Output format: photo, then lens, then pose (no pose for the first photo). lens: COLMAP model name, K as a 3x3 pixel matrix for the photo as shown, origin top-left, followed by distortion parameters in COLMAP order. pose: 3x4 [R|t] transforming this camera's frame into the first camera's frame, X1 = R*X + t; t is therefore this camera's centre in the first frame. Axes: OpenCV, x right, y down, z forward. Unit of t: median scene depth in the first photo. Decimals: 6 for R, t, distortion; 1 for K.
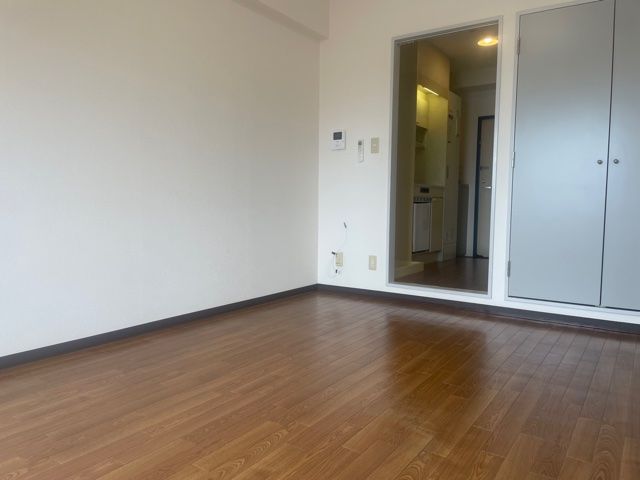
lens RADIAL K [[485.7, 0, 320.3], [0, 485.7, 242.0], [0, 0, 1]] dist [0.037506, -0.006828]
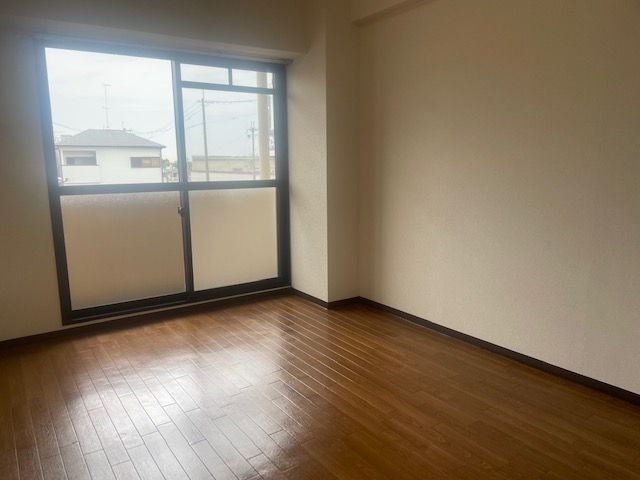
lens RADIAL K [[485.7, 0, 322.2], [0, 485.7, 240.9], [0, 0, 1]] dist [0.037506, -0.006828]
pose [[-0.355159, 0.144081, -0.923636, 0.761190], [-0.073463, 0.980693, 0.181230, -0.252465], [0.931915, 0.132218, -0.337718, 1.066234]]
